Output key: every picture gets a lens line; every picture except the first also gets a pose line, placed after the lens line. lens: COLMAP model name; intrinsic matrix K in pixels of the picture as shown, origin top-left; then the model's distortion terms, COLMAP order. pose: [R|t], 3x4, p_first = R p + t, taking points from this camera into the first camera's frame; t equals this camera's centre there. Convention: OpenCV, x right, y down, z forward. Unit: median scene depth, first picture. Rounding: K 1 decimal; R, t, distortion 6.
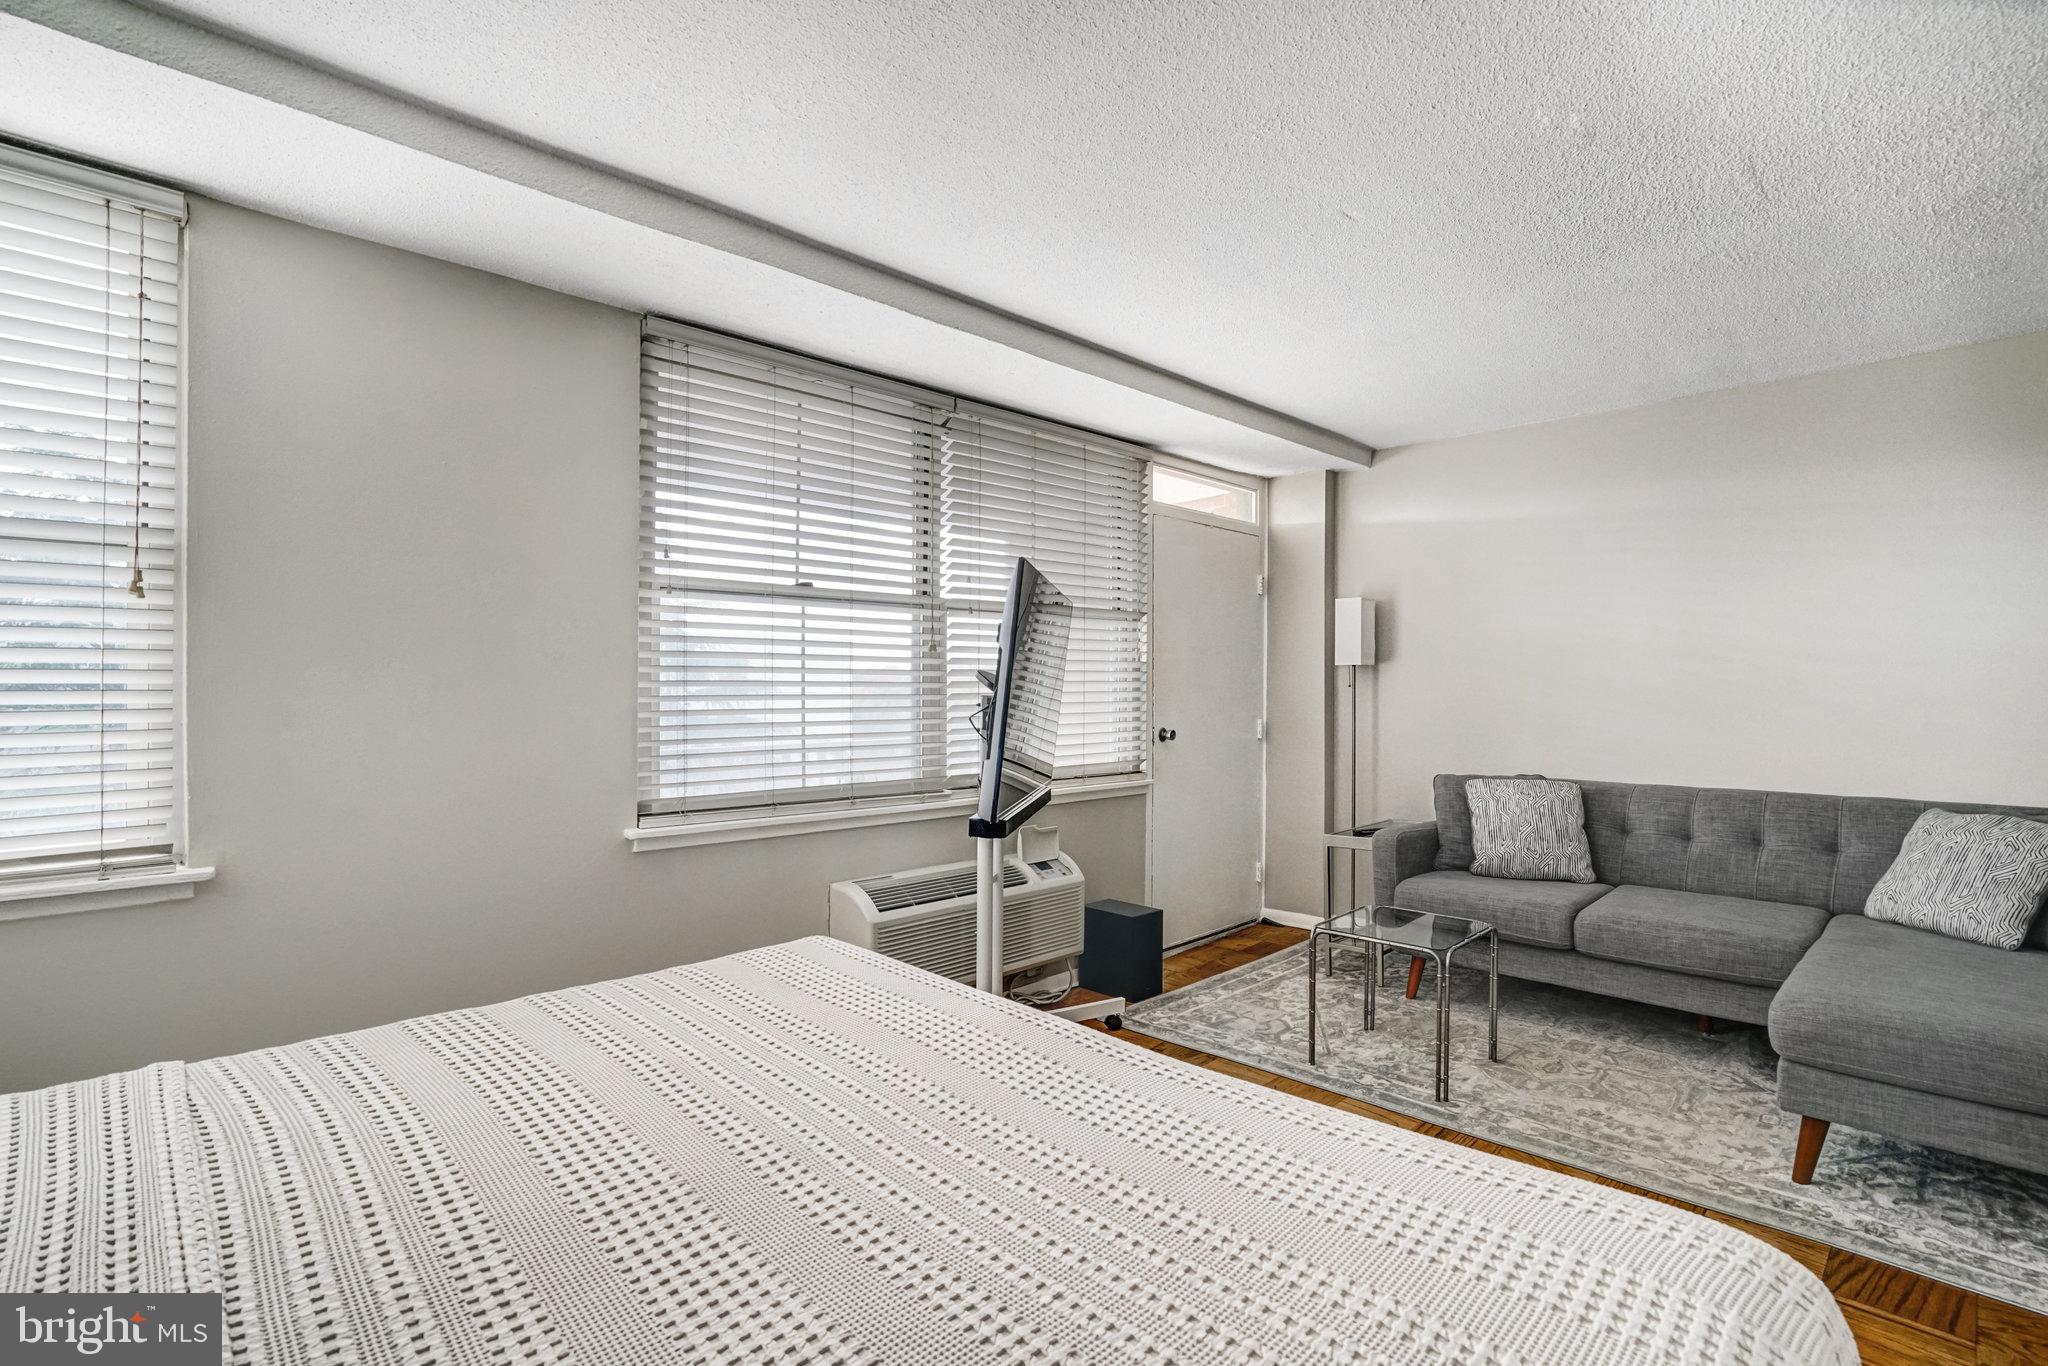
lens RADIAL K [[980.9, 0, 1044.5], [0, 980.9, 685.5], [0, 0, 1]] dist [-0.020336, 0.011513]
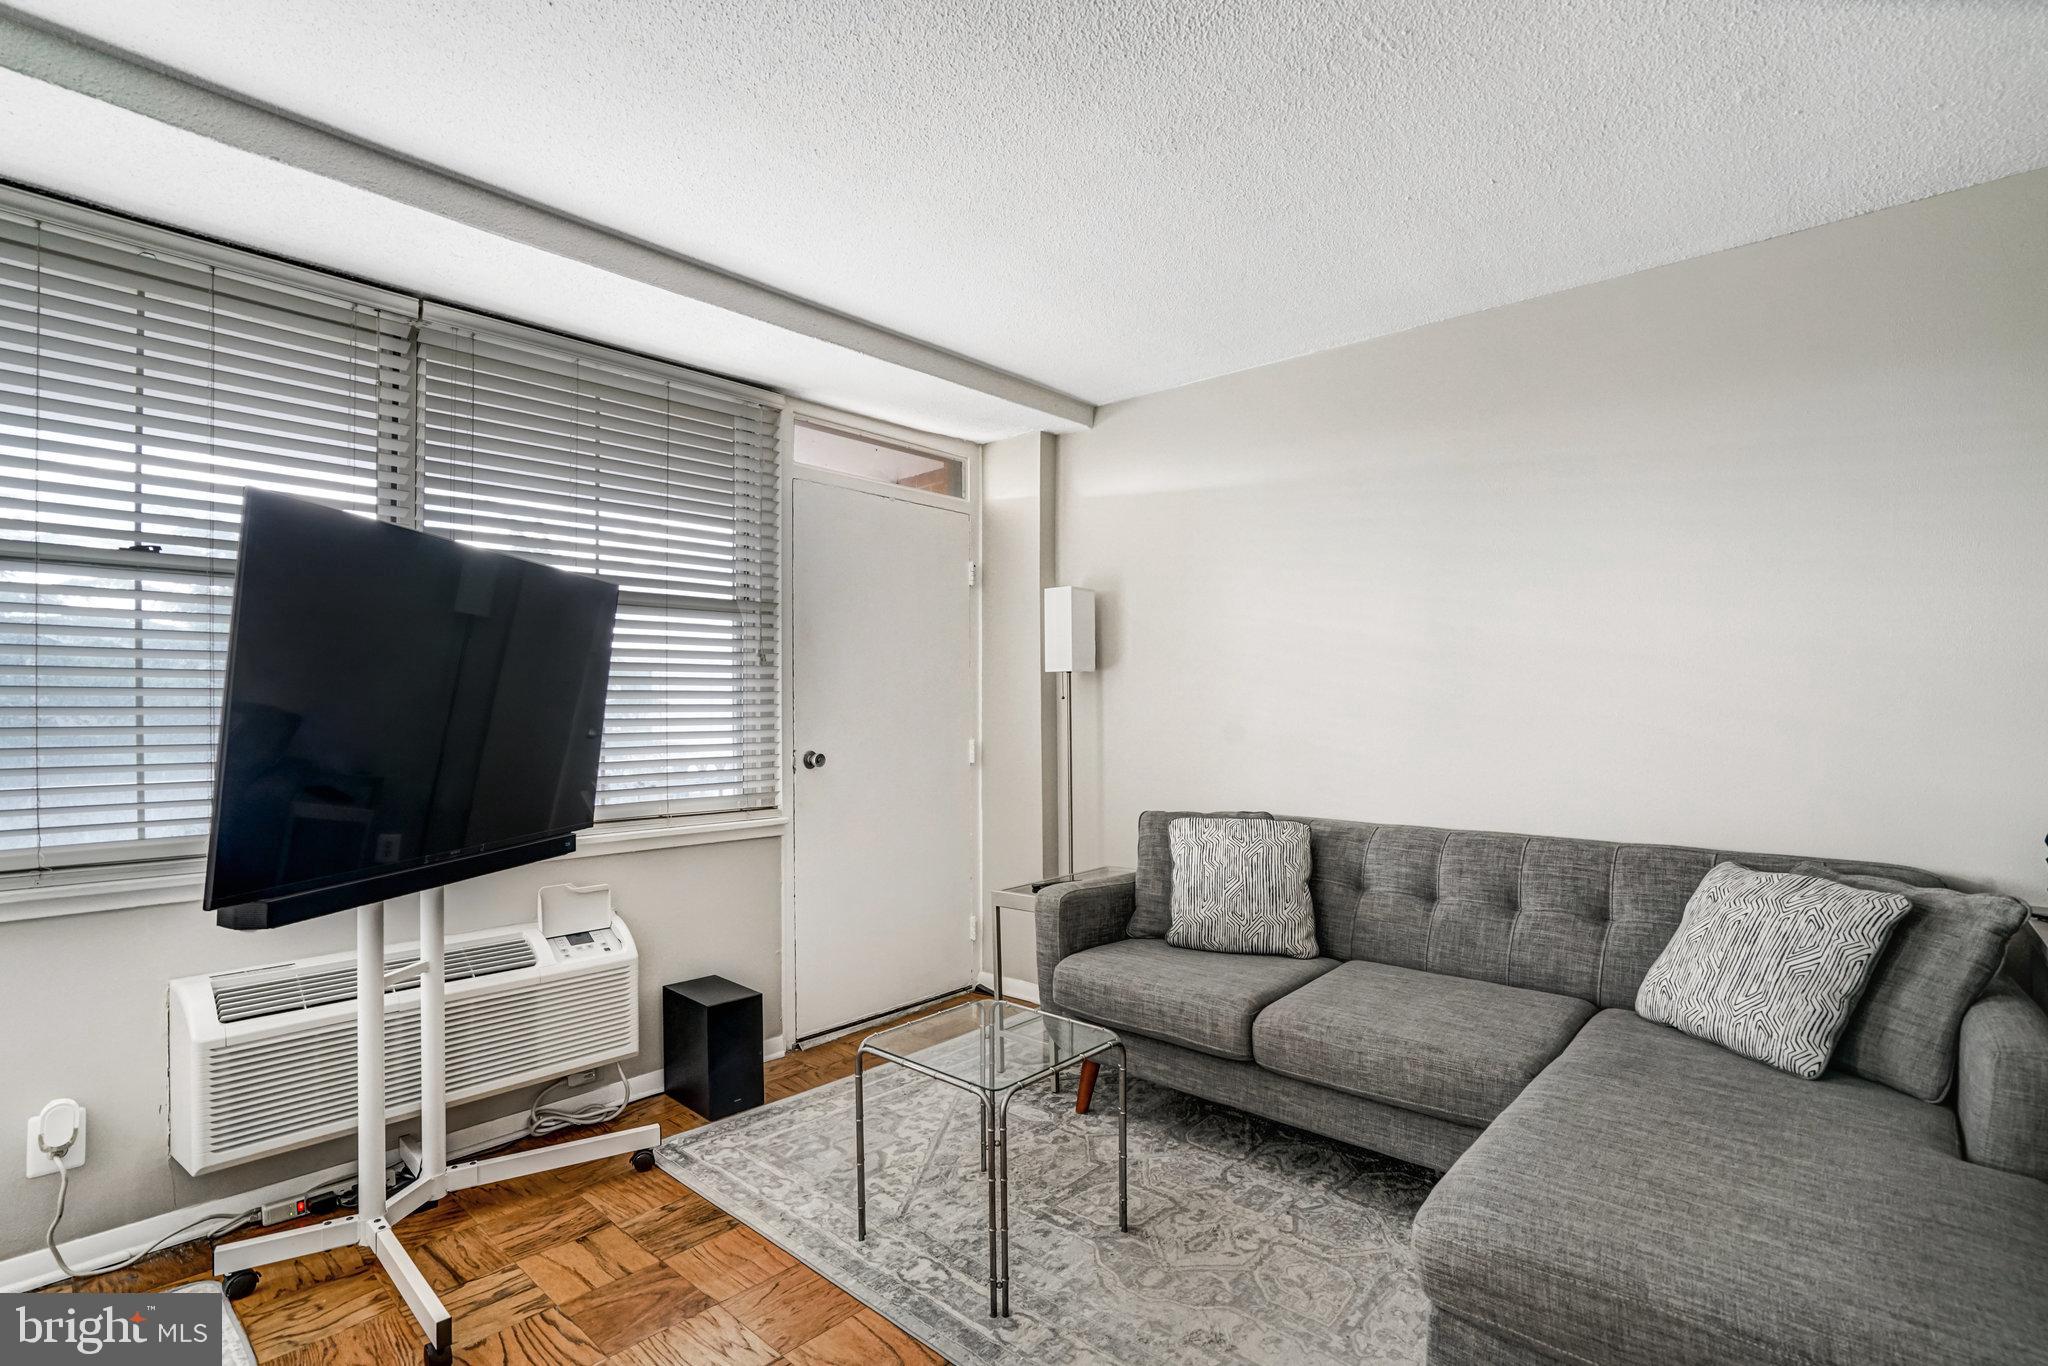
lens RADIAL K [[940.5, 0, 1056.9], [0, 940.5, 682.2], [0, 0, 1]] dist [-0.044502, 0.018079]
pose [[0.999091, 0.000308, 0.042635, 0.349847], [0.000669, 0.999737, -0.022907, 0.006581], [-0.042631, 0.022915, 0.998828, 0.298284]]
